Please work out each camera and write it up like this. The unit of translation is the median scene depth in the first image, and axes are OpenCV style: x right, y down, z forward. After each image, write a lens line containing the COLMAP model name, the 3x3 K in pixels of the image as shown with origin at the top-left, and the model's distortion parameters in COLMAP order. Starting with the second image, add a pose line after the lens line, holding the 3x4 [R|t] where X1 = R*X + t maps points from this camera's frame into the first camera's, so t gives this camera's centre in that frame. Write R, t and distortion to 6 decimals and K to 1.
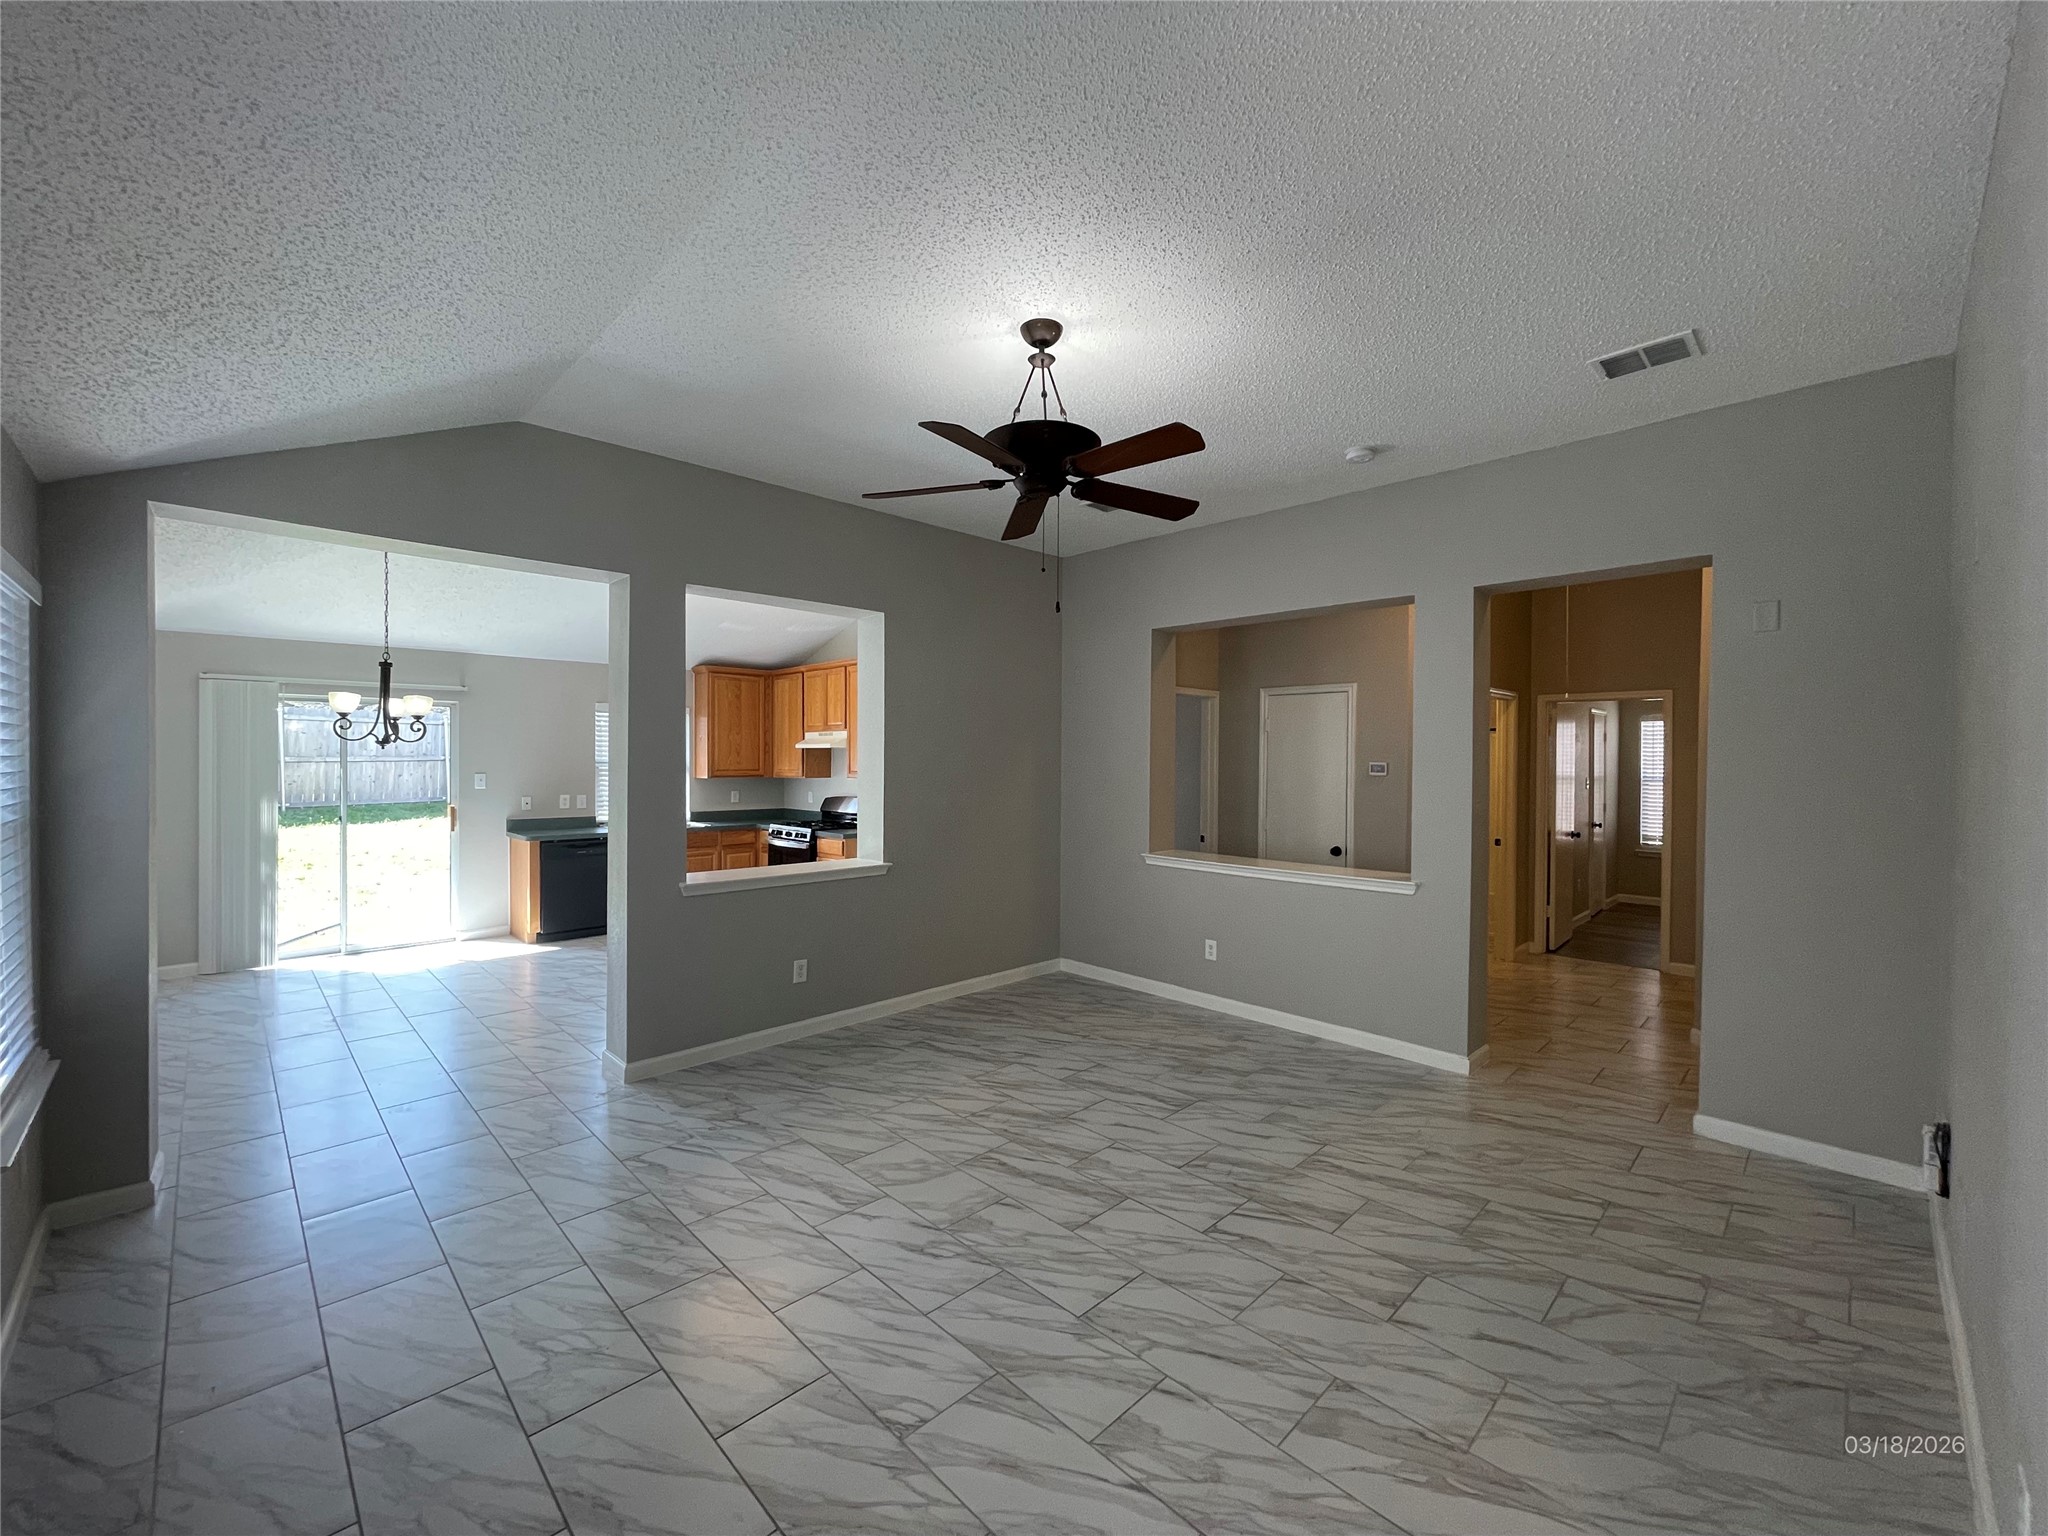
lens RADIAL K [[829.7, 0, 1015.2], [0, 829.7, 760.8], [0, 0, 1]] dist [-0.002382, 0.000101]
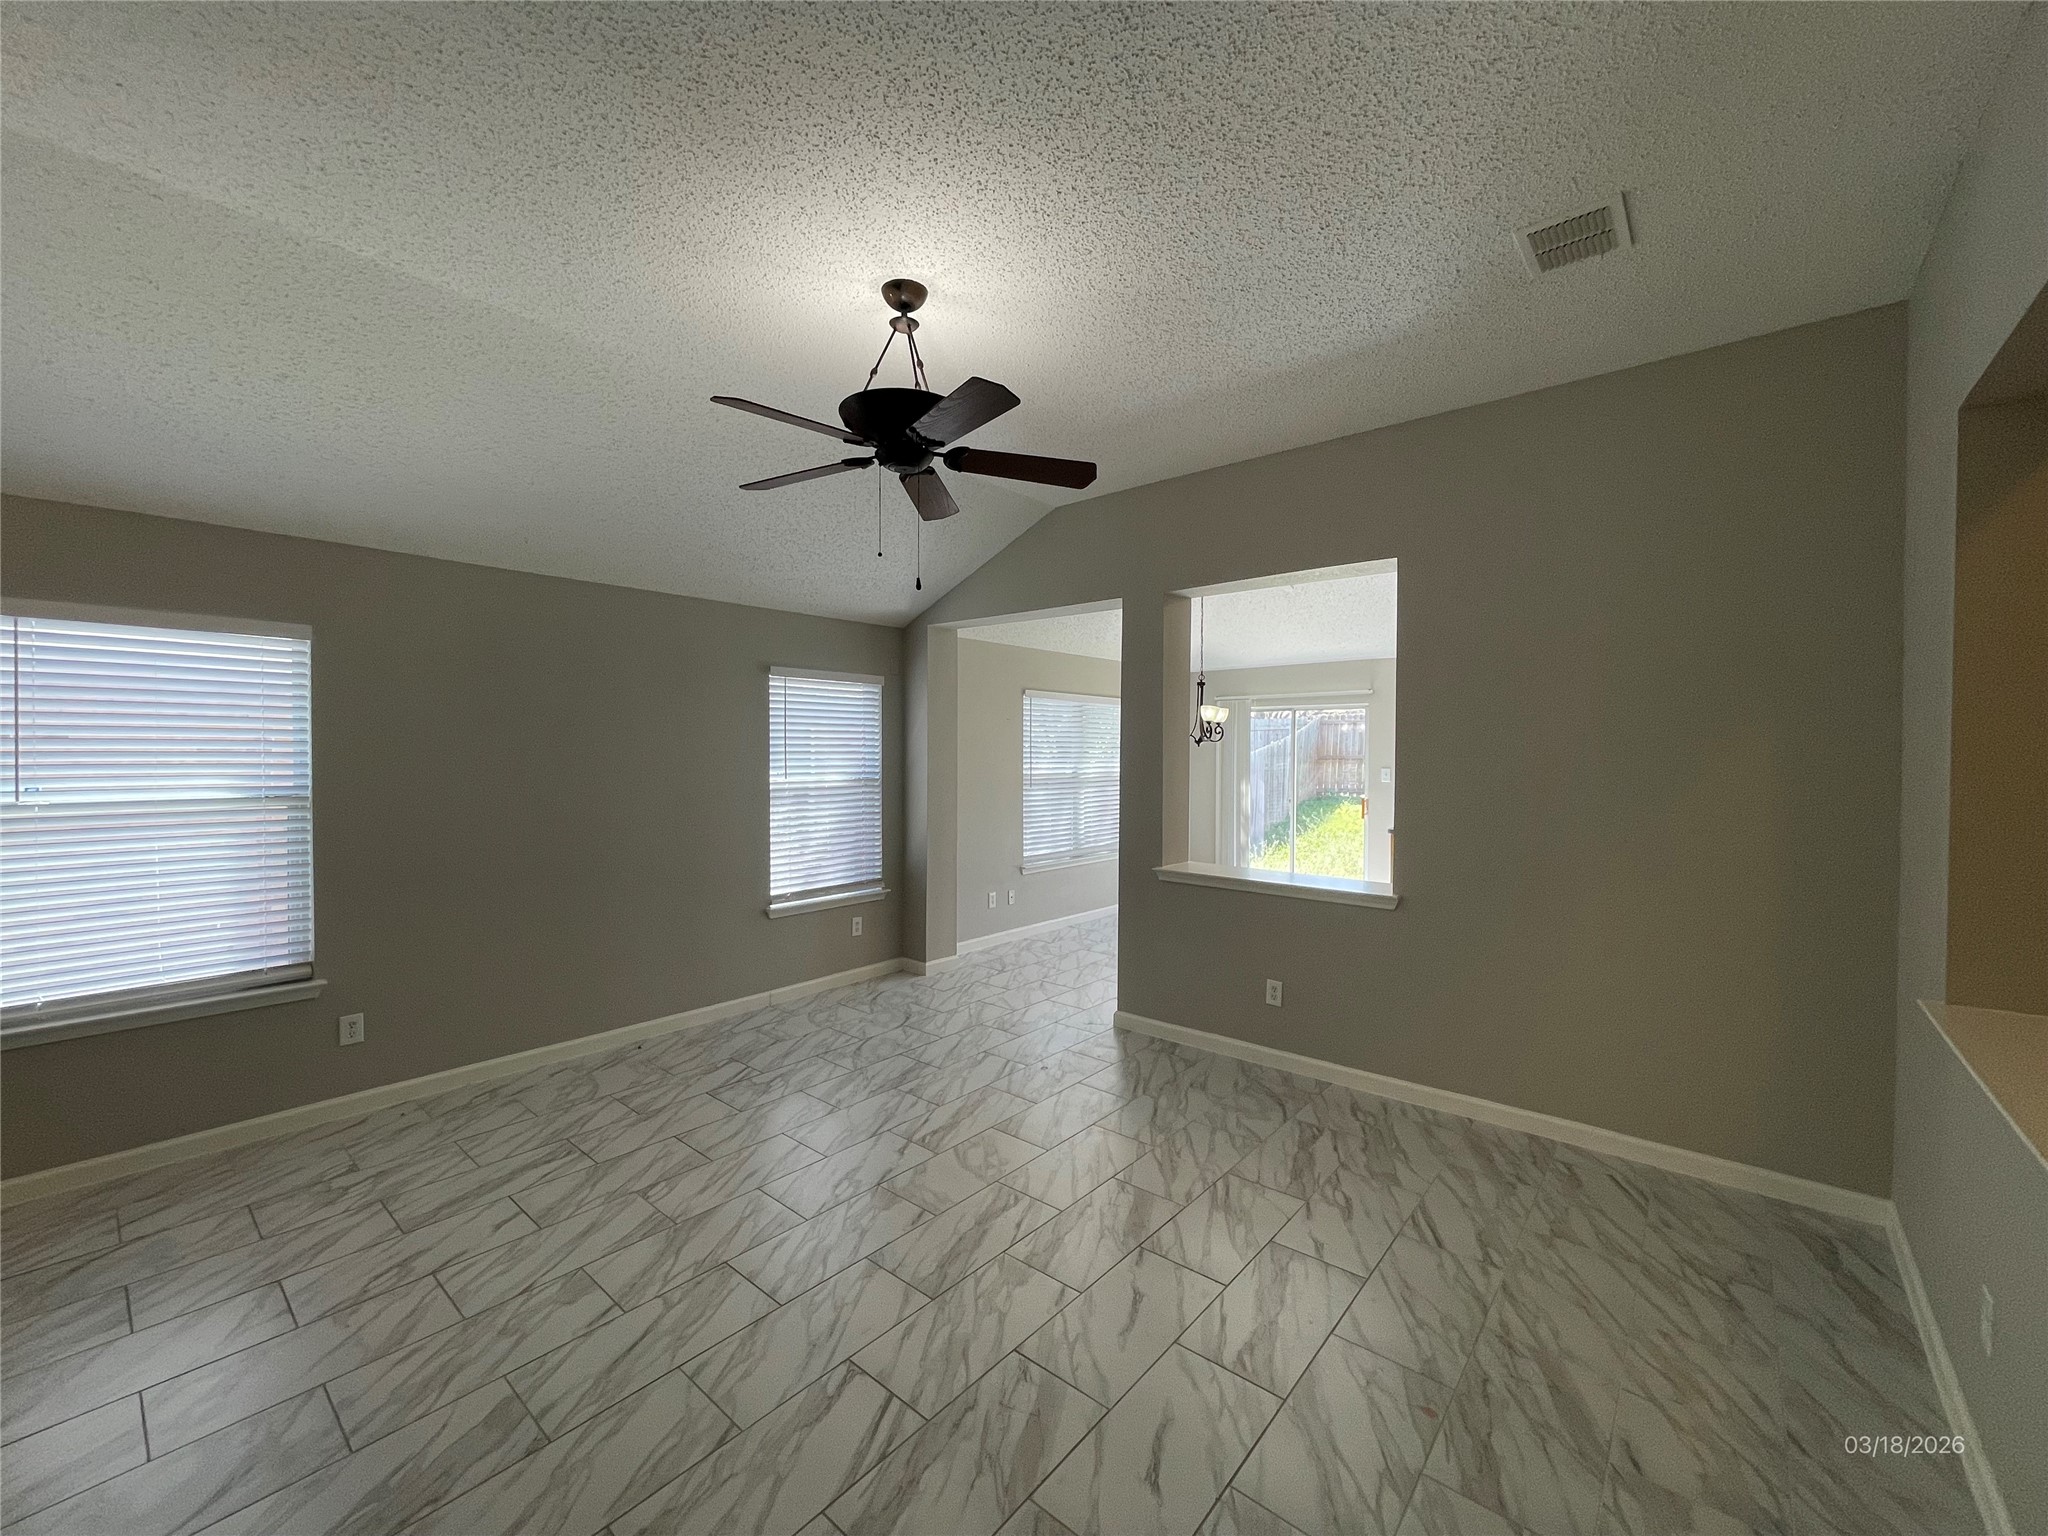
lens RADIAL K [[827.8, 0, 1018.9], [0, 827.8, 763.4], [0, 0, 1]] dist [-0.001417, 0.000810]
pose [[0.091740, 0.012236, -0.995708, 0.558601], [-0.007429, 0.999905, 0.011603, -0.000574], [0.995755, 0.006333, 0.091822, 0.601467]]
